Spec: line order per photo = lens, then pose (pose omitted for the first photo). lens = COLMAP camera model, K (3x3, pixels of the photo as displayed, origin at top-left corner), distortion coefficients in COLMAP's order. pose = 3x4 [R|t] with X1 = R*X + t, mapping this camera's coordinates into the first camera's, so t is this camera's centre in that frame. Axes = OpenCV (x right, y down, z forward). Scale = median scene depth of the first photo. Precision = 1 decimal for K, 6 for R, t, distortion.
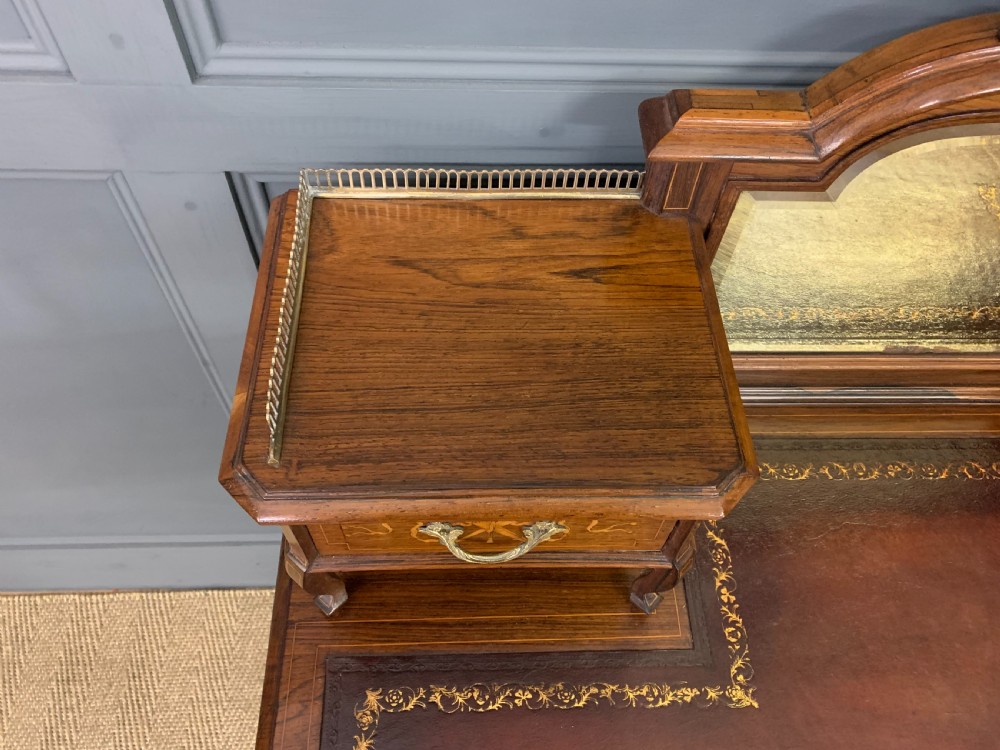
lens RADIAL K [[781.0, 0, 503.3], [0, 781.0, 376.0], [0, 0, 1]] dist [0.013160, -0.001758]
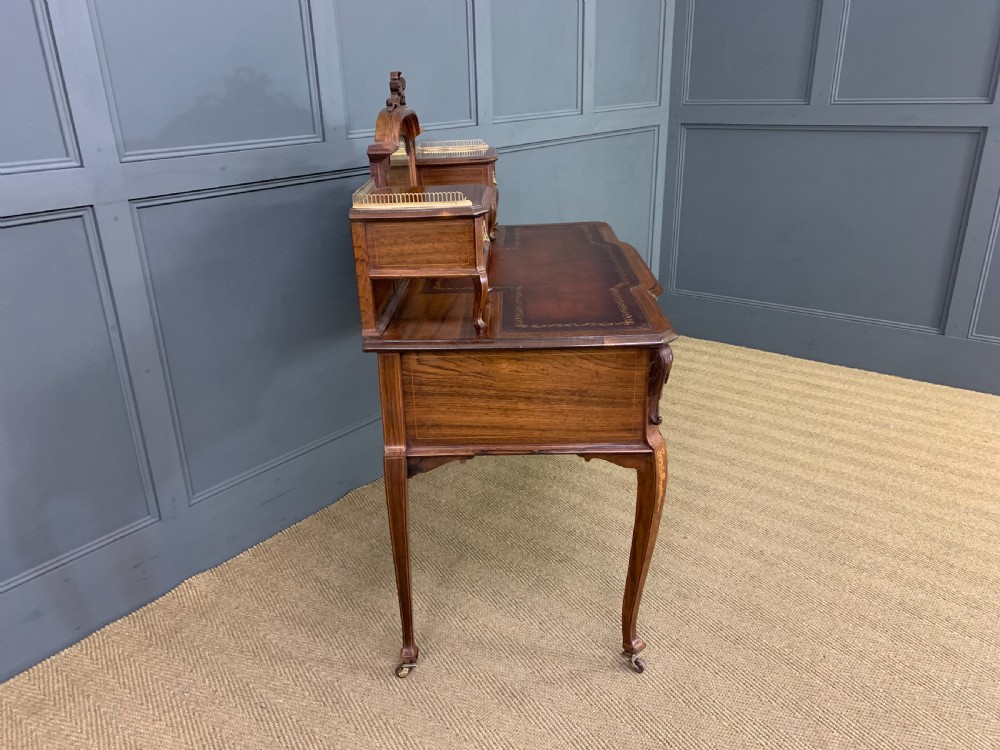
lens RADIAL K [[773.7, 0, 503.8], [0, 773.7, 378.5], [0, 0, 1]] dist [0.041412, -0.029949]
pose [[0.034086, -0.412600, 0.910274, -2.496079], [0.850687, 0.490032, 0.190262, -0.029910], [-0.524566, 0.767874, 0.367697, 0.218073]]
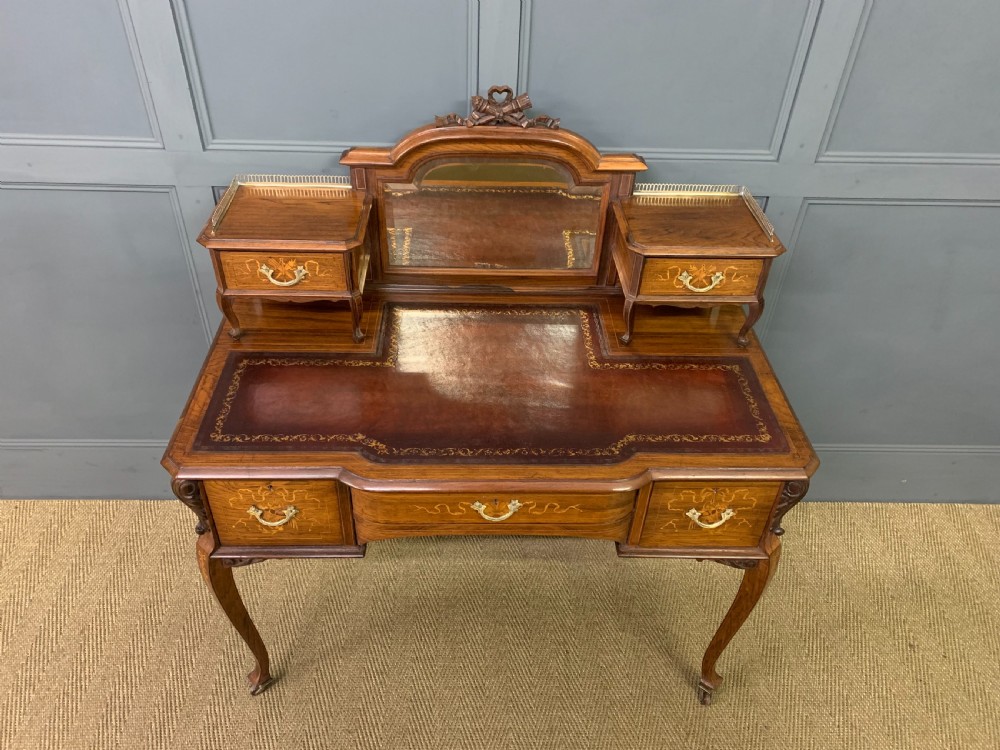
lens RADIAL K [[757.9, 0, 494.0], [0, 757.9, 364.2], [0, 0, 1]] dist [0.062668, -0.062273]
pose [[0.999927, -0.006360, -0.010279, 0.674297], [0.002799, 0.949106, -0.314944, 1.196416], [0.011759, 0.314892, 0.949055, -1.374740]]
